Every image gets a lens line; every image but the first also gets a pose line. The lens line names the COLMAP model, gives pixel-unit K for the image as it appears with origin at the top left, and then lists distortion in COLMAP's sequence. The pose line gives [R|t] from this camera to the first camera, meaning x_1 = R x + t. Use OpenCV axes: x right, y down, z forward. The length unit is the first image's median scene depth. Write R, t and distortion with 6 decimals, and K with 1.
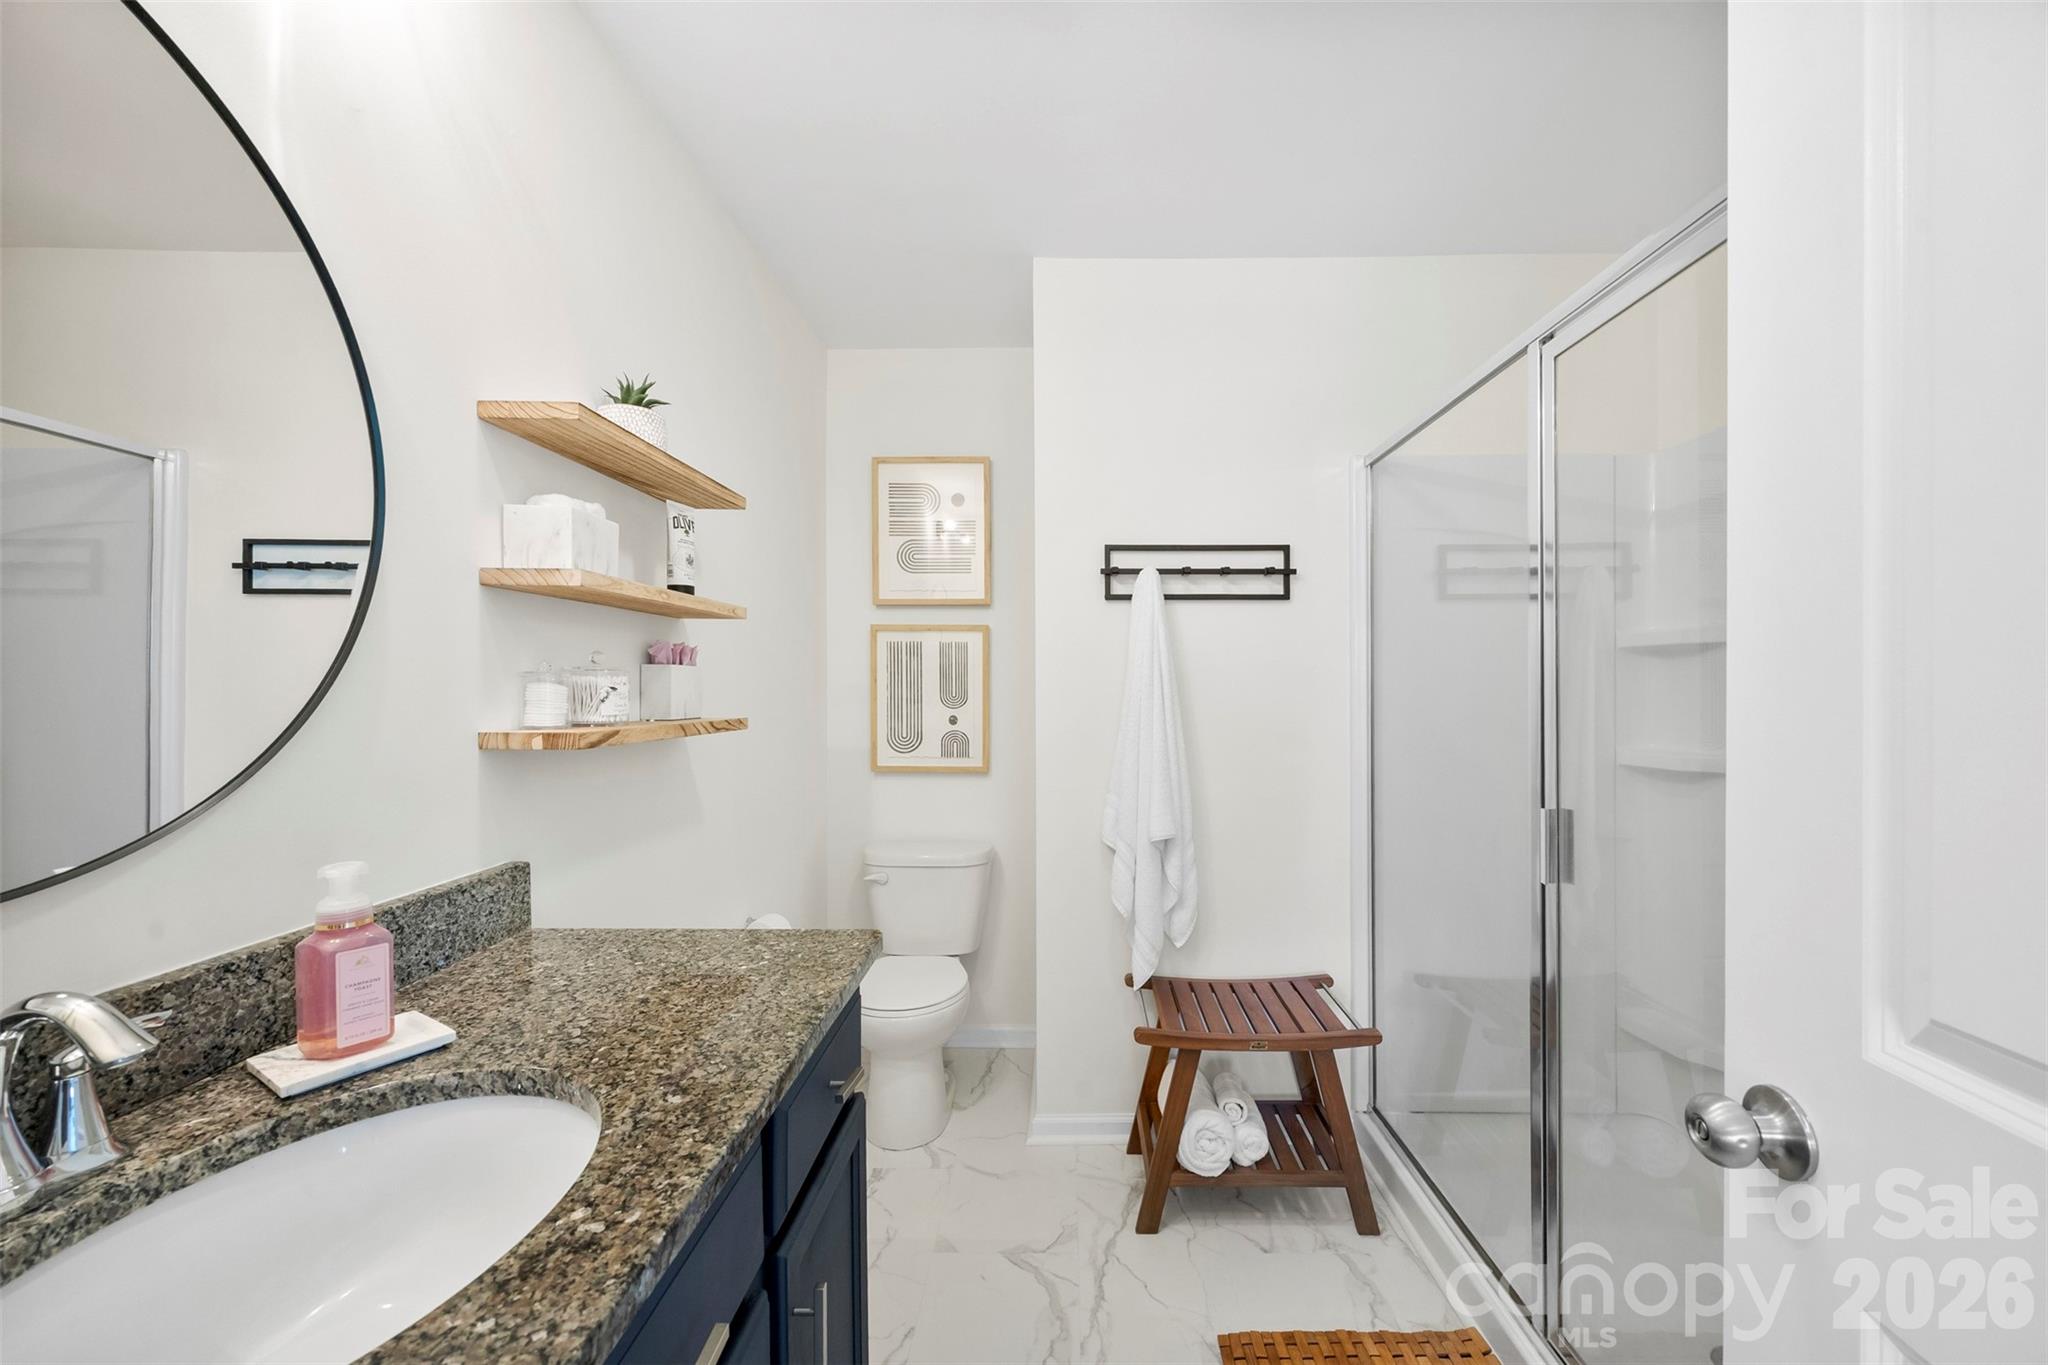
lens RADIAL K [[802.2, 0, 1095.5], [0, 802.2, 688.3], [0, 0, 1]] dist [-0.002354, -0.000043]
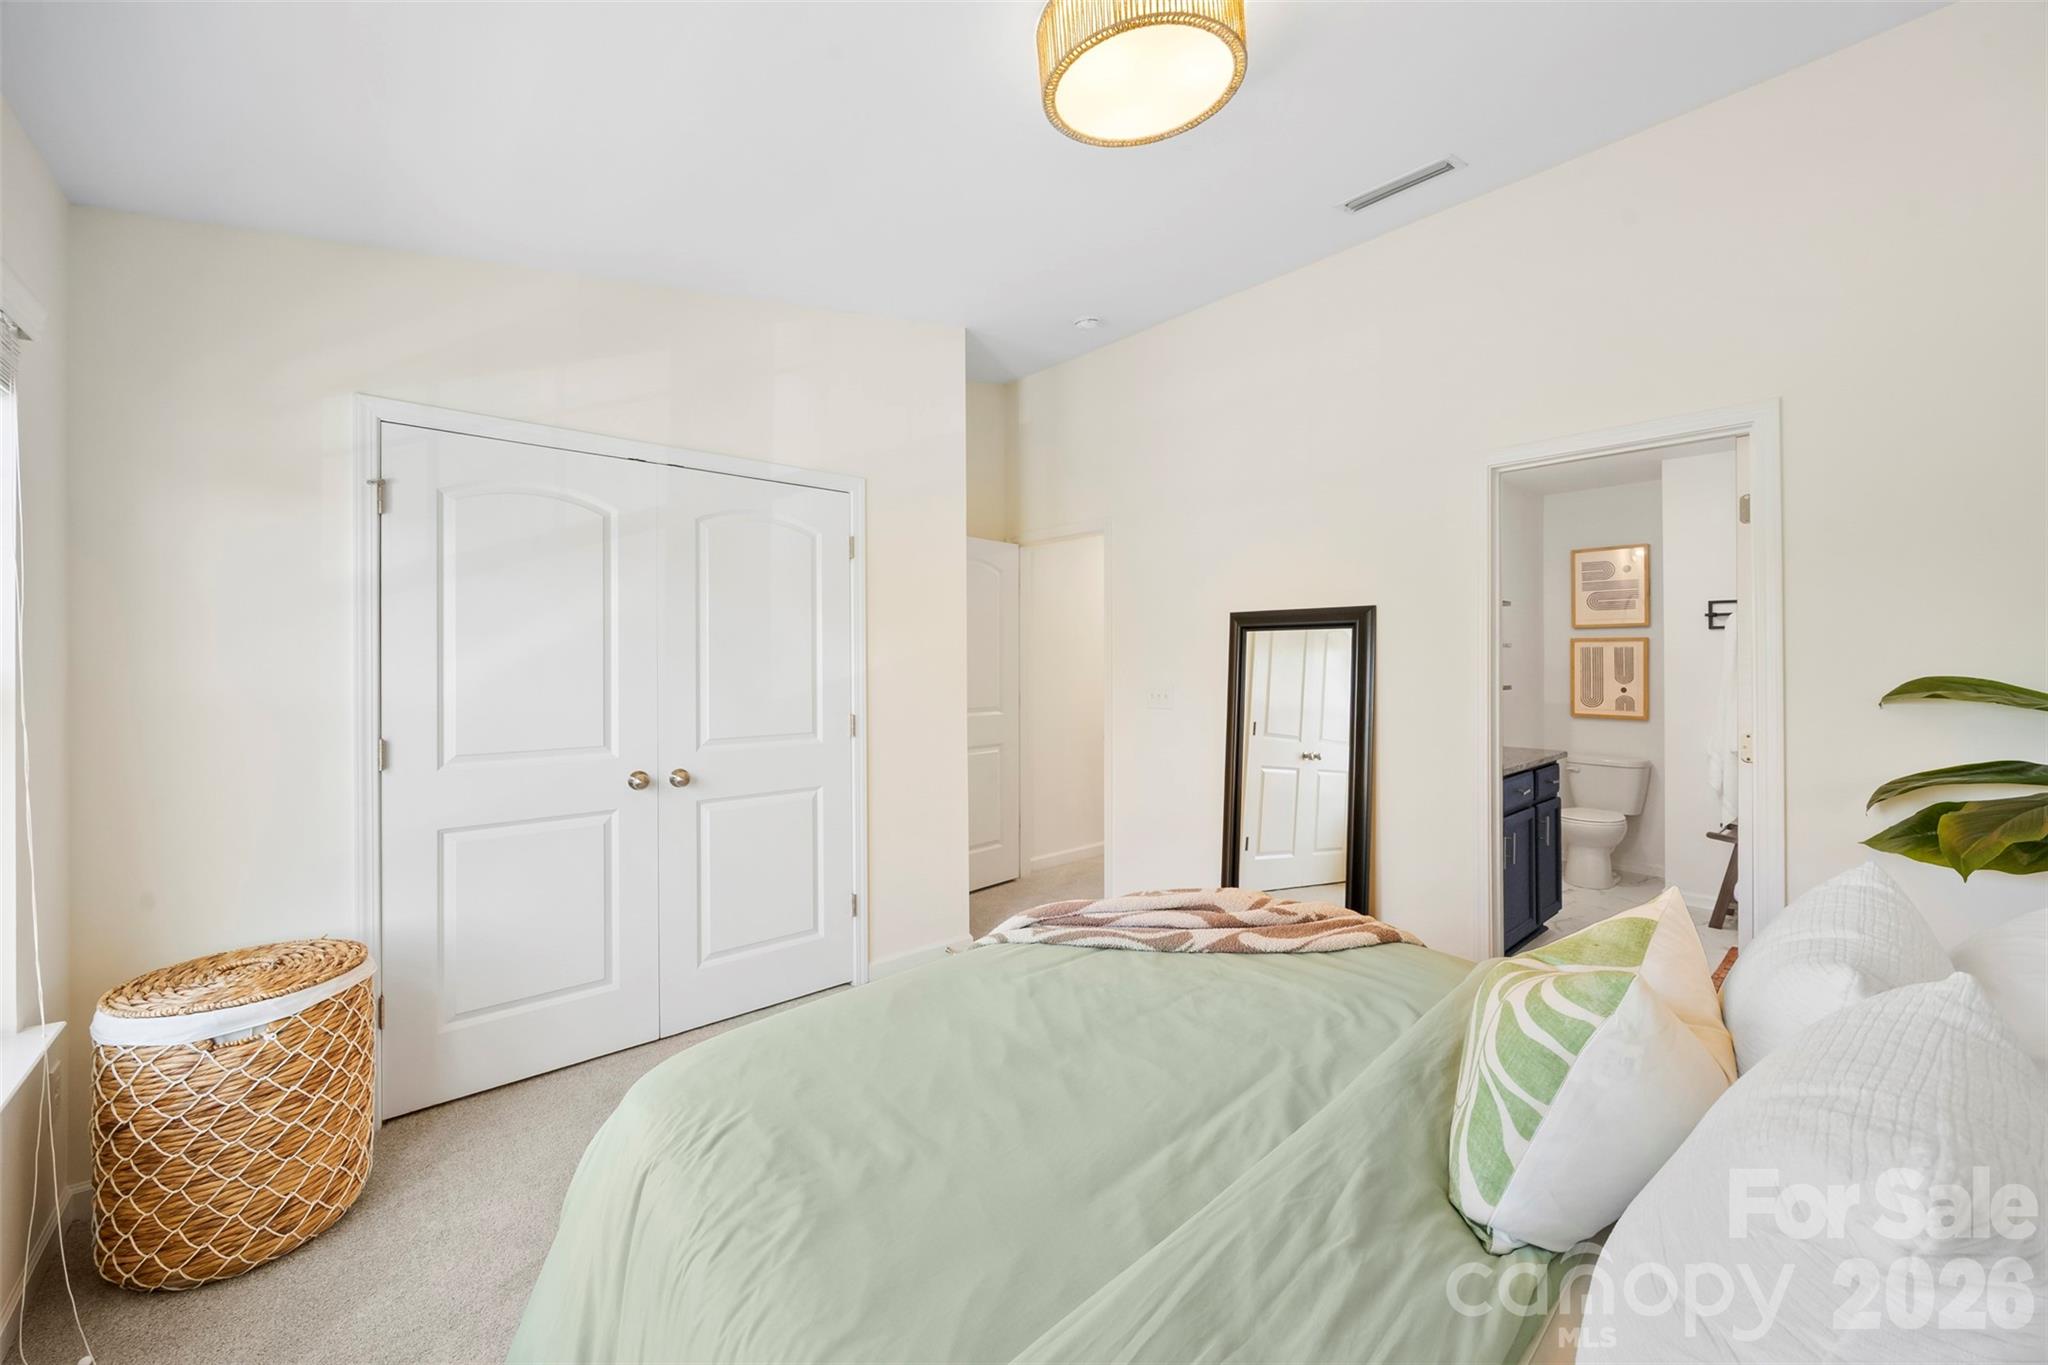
lens RADIAL K [[802.2, 0, 1038.9], [0, 802.2, 657.0], [0, 0, 1]] dist [-0.002354, -0.000043]
pose [[0.649525, 0.001335, -0.760339, 0.770015], [-0.006795, 0.999969, -0.004049, -0.041646], [0.760310, 0.007796, 0.649513, -2.663532]]
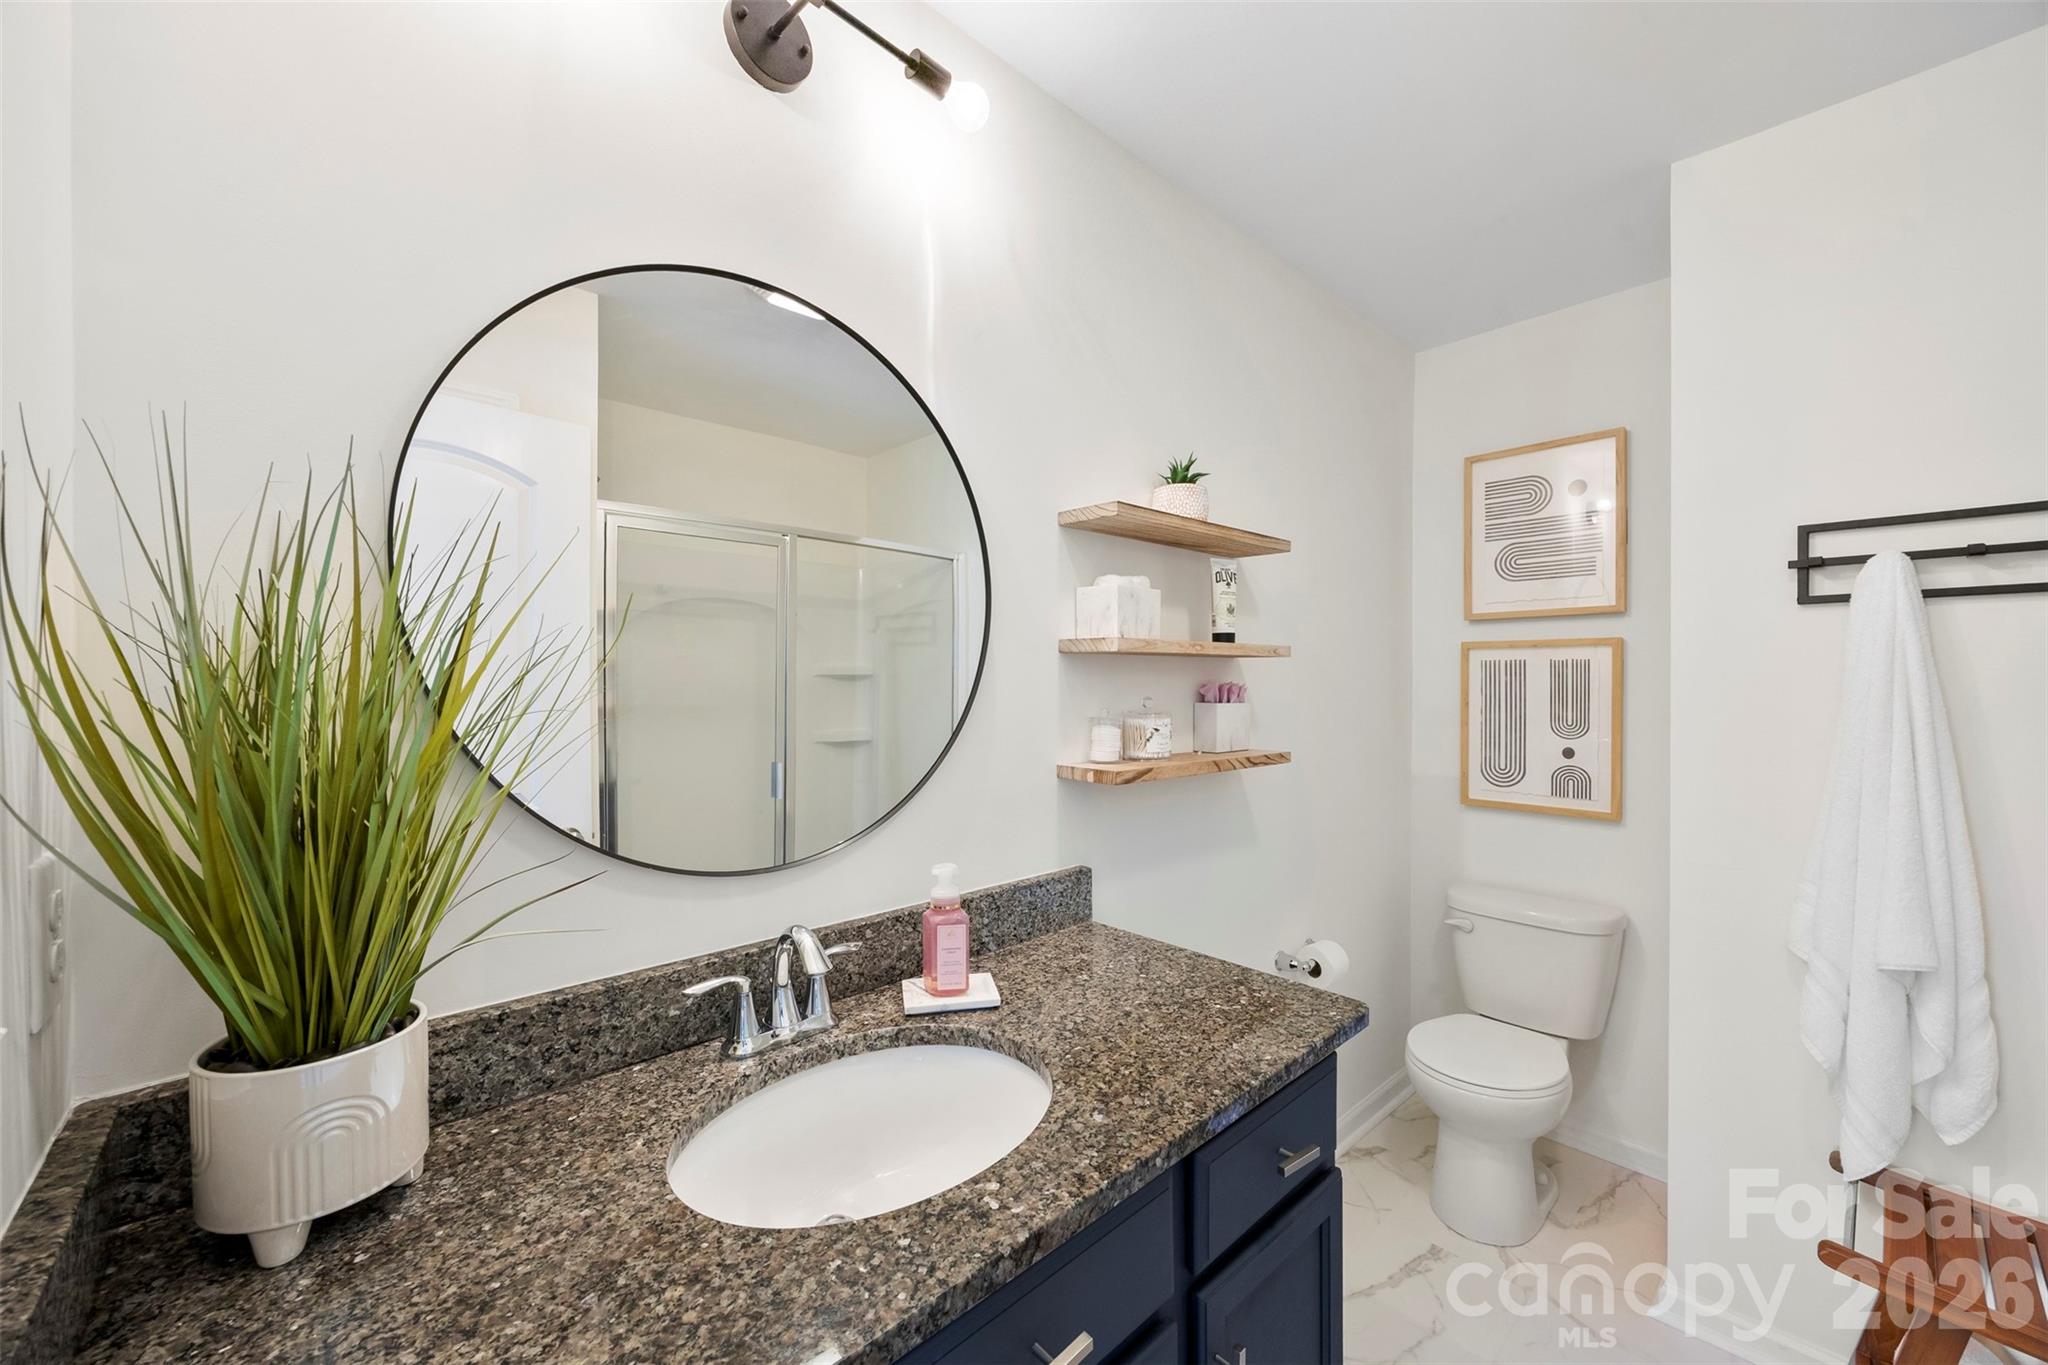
lens RADIAL K [[802.2, 0, 1034.4], [0, 802.2, 686.3], [0, 0, 1]] dist [-0.002354, -0.000043]
pose [[0.677786, 0.009702, -0.735195, 0.131973], [-0.010682, 0.999937, 0.003348, -0.060111], [0.735181, 0.005585, 0.677847, 0.062190]]
